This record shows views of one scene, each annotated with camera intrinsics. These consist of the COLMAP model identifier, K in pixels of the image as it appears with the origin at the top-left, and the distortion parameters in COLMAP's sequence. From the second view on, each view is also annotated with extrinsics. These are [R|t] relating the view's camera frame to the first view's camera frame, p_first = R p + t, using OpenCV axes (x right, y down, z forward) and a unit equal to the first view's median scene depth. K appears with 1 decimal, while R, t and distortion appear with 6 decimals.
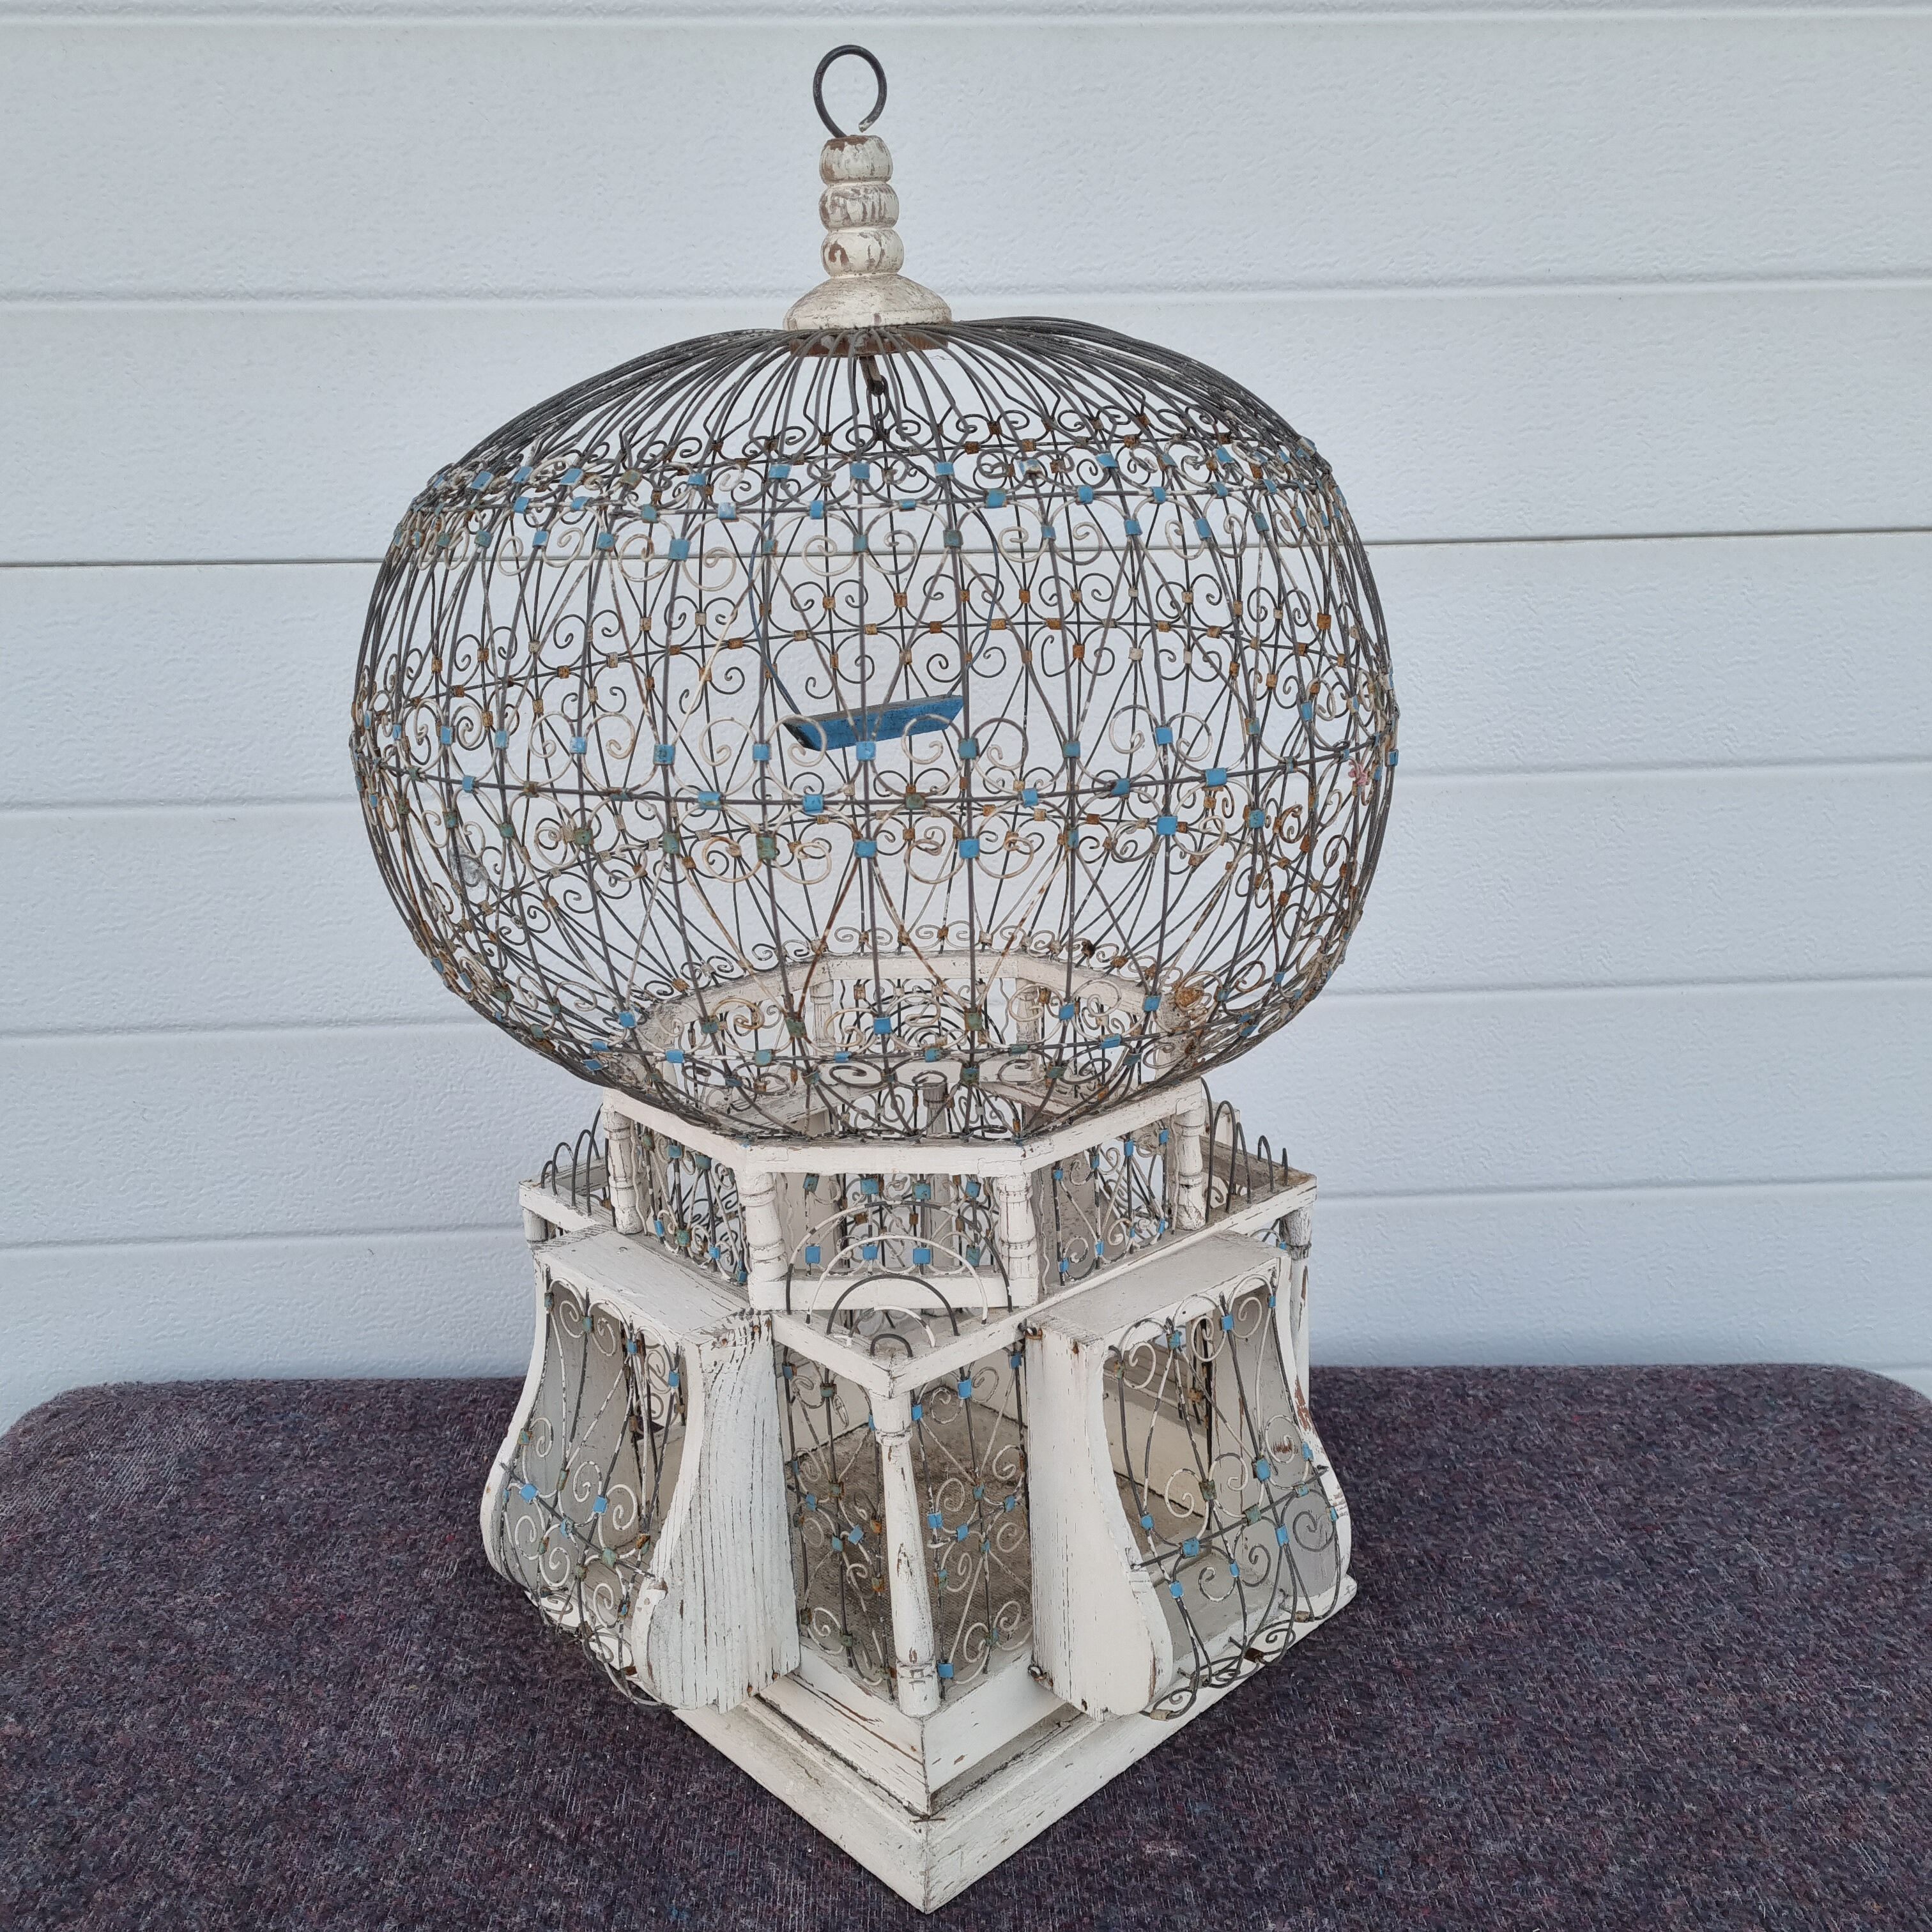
lens RADIAL K [[2097.5, 0, 963.6], [0, 2097.5, 924.1], [0, 0, 1]] dist [0.027385, 0.000000]
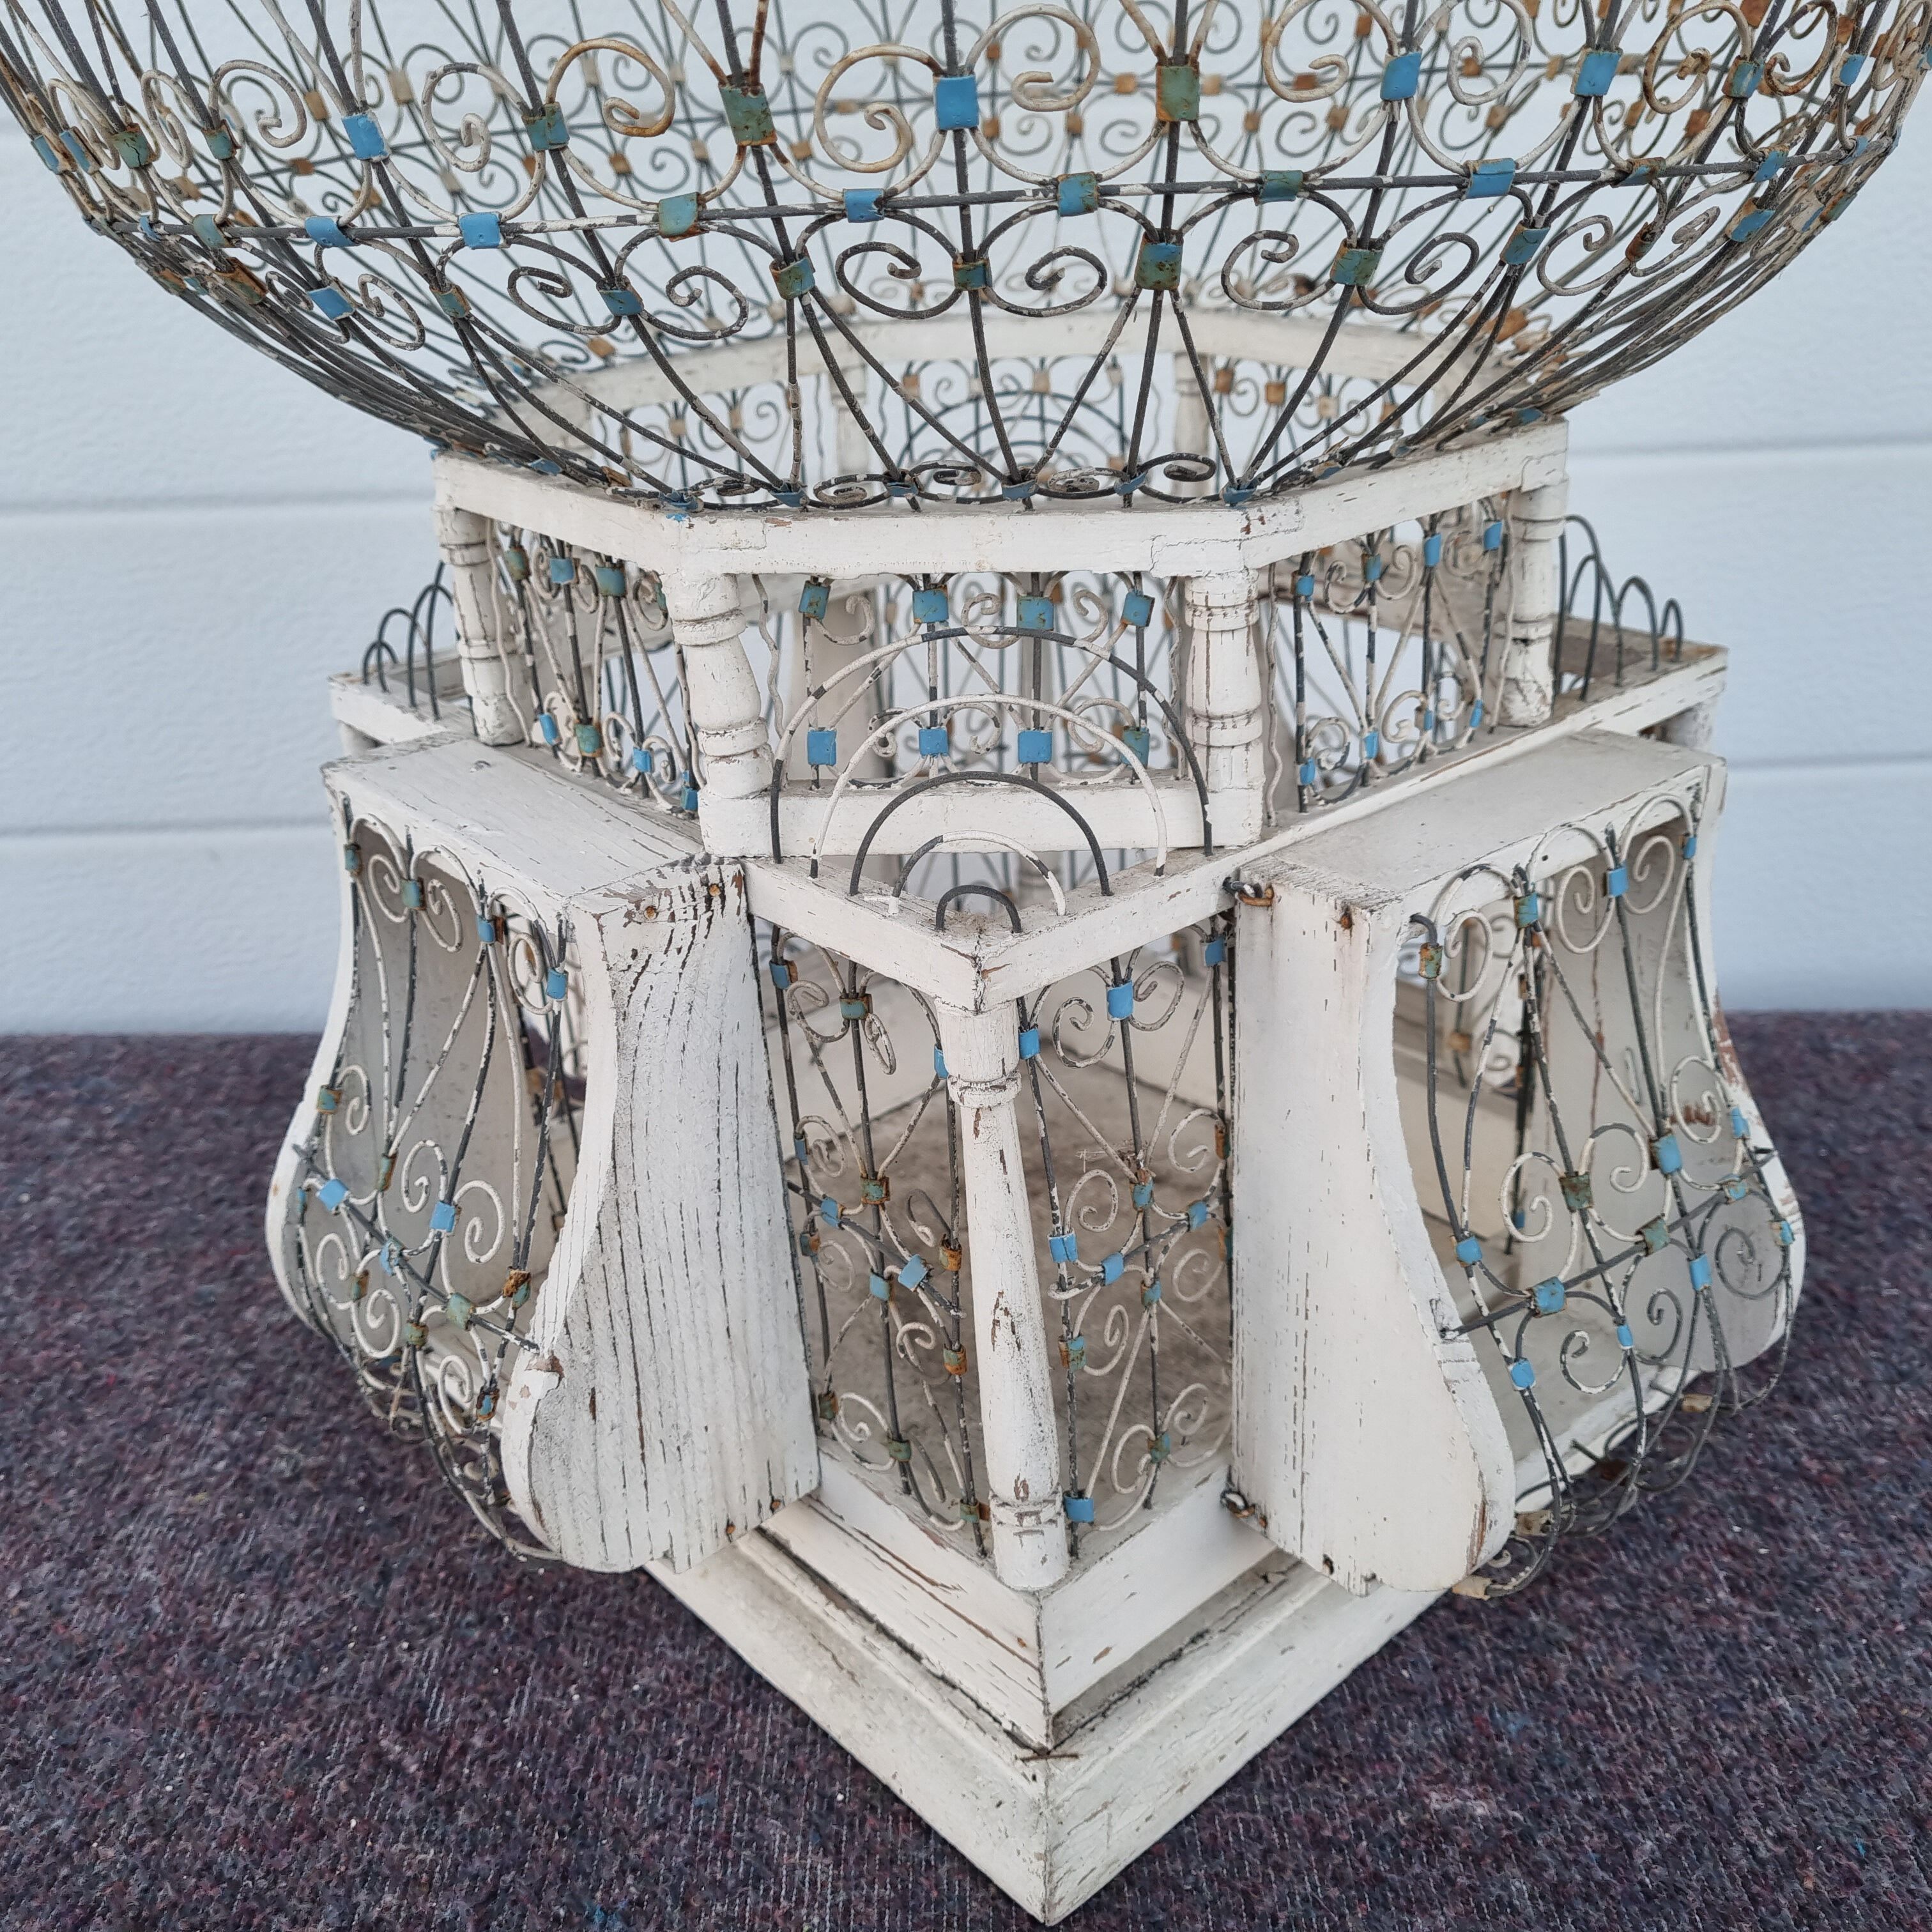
lens RADIAL K [[2097.5, 0, 958.6], [0, 2097.5, 1015.6], [0, 0, 1]] dist [0.027385, 0.000000]
pose [[0.999495, -0.002782, -0.031651, -0.021174], [0.008468, 0.983452, 0.180971, 0.122315], [0.030623, -0.181148, 0.982979, 0.459691]]
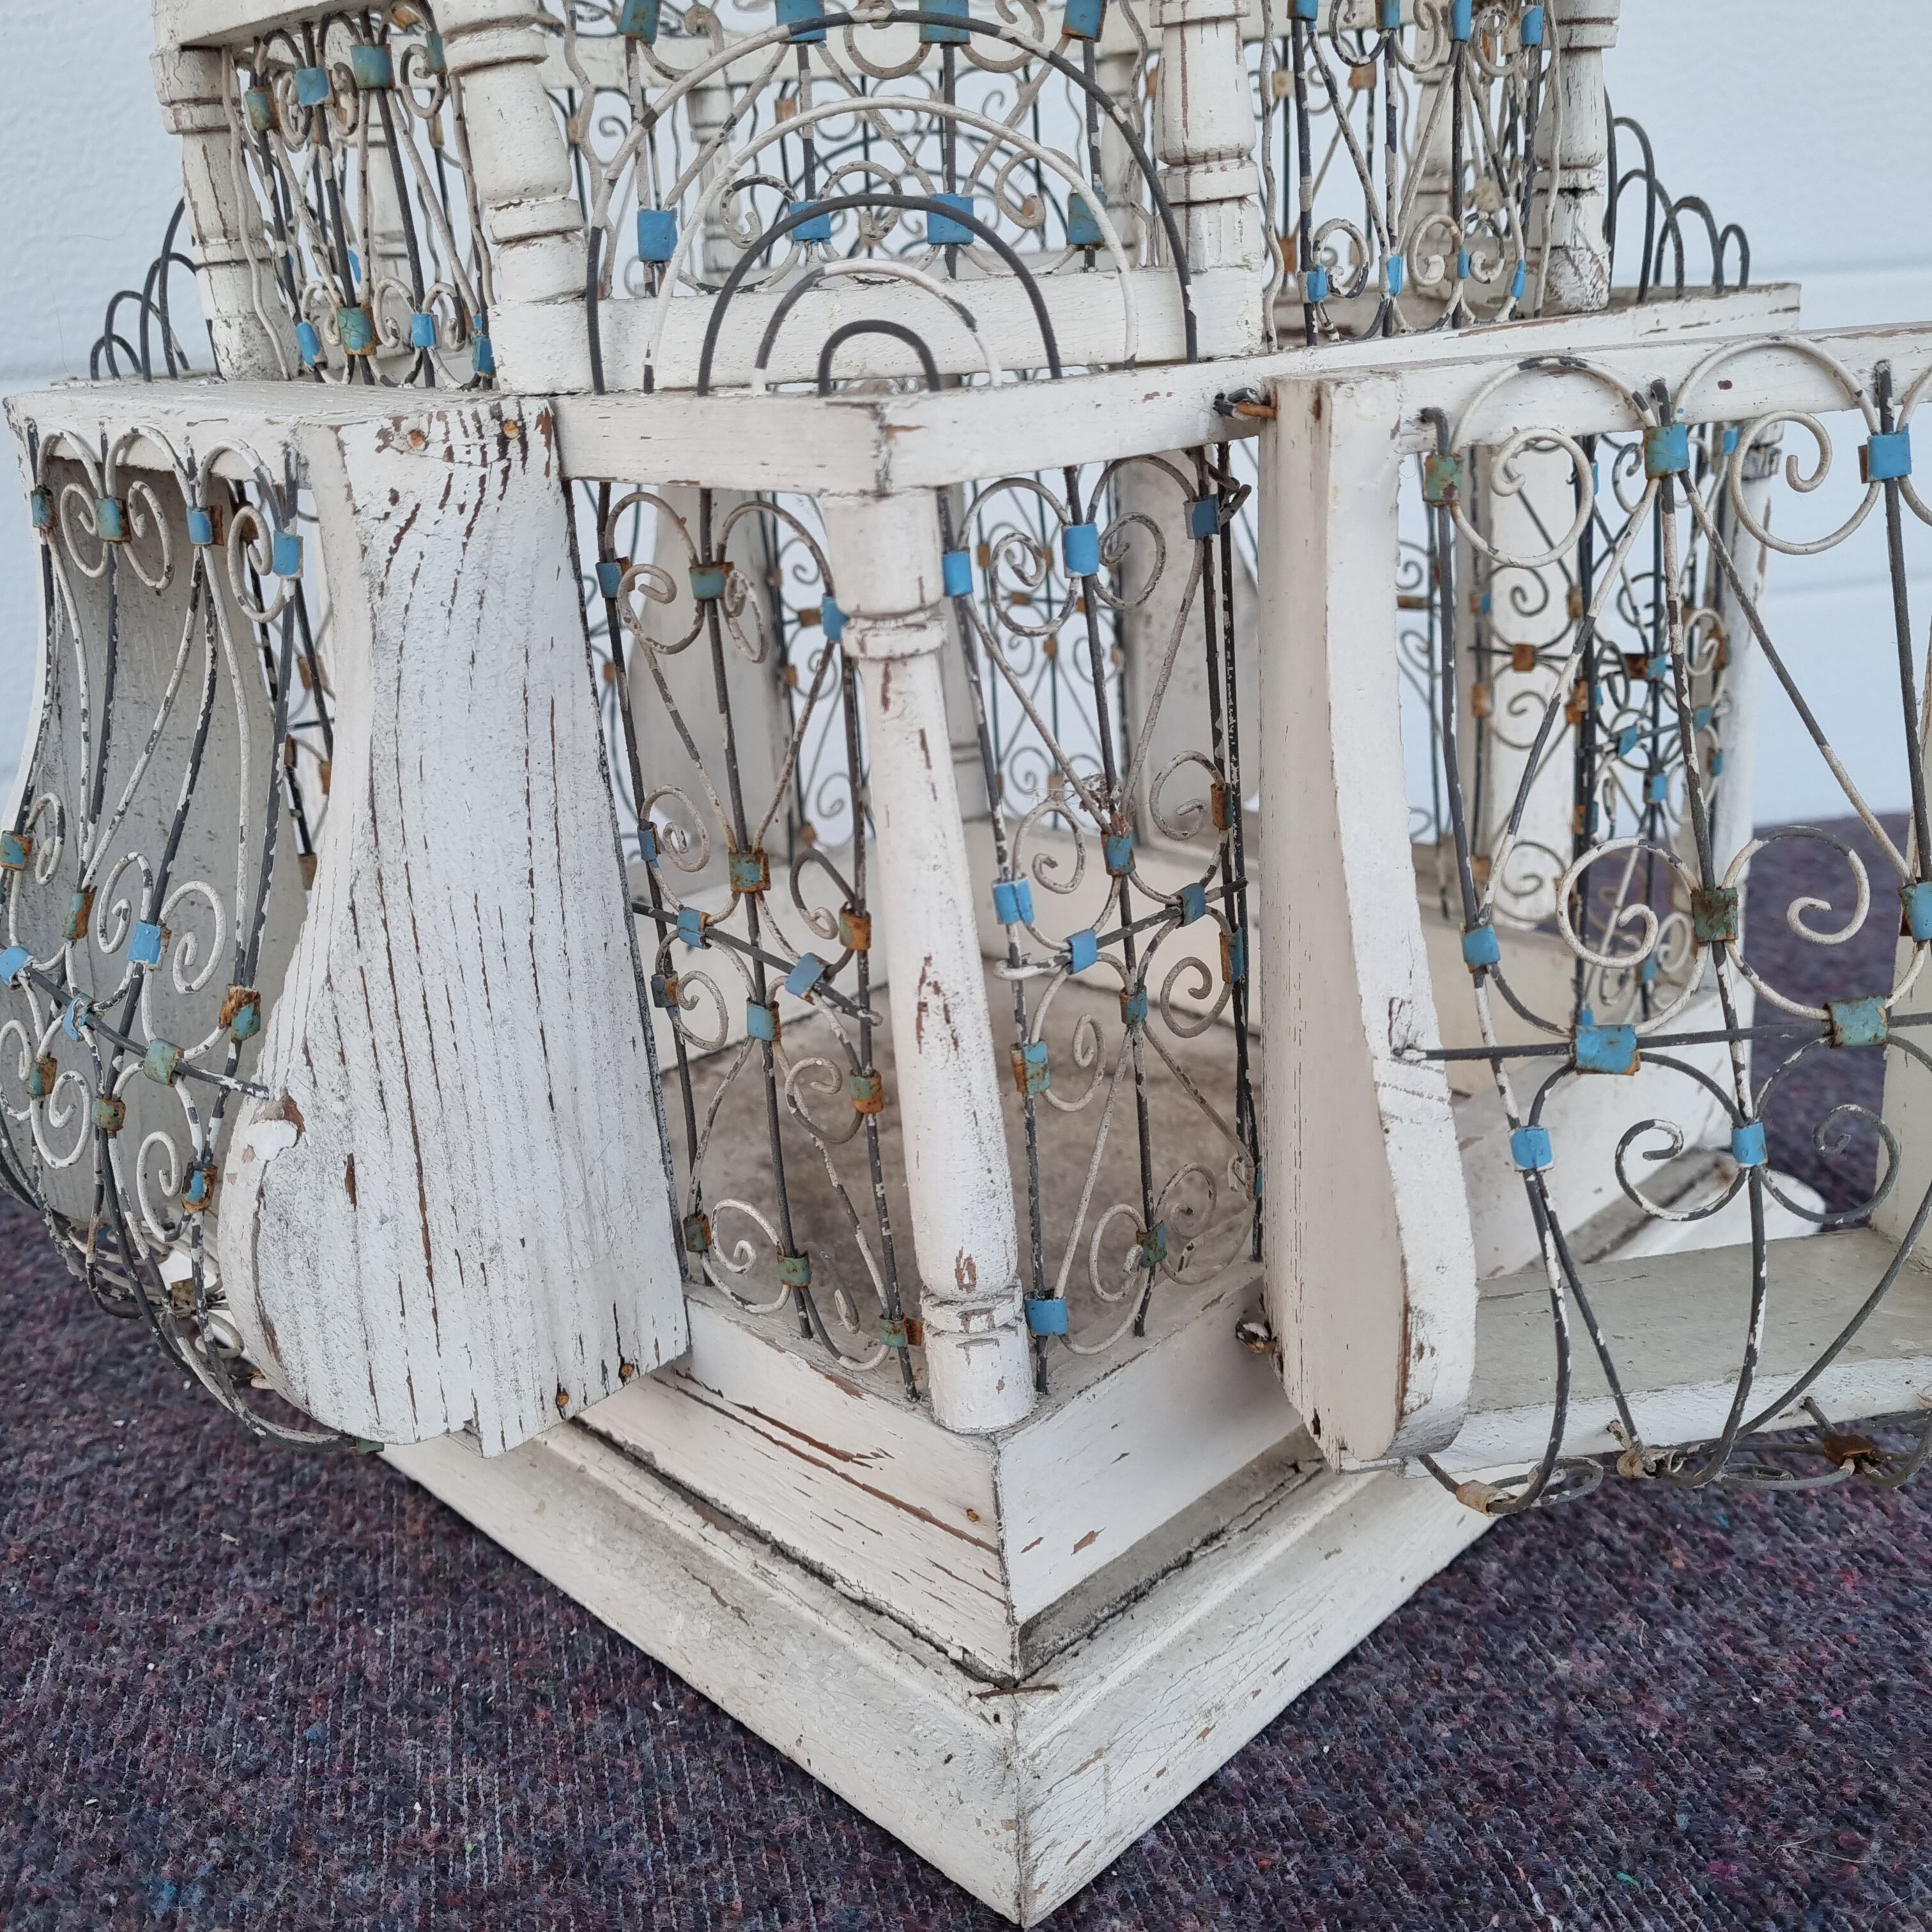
lens RADIAL K [[2097.5, 0, 962.5], [0, 2097.5, 969.0], [0, 0, 1]] dist [0.027385, 0.000000]
pose [[0.999299, -0.035261, 0.012549, -0.025501], [0.034310, 0.997008, 0.069272, 0.248850], [-0.014954, -0.068793, 0.997519, 0.584227]]
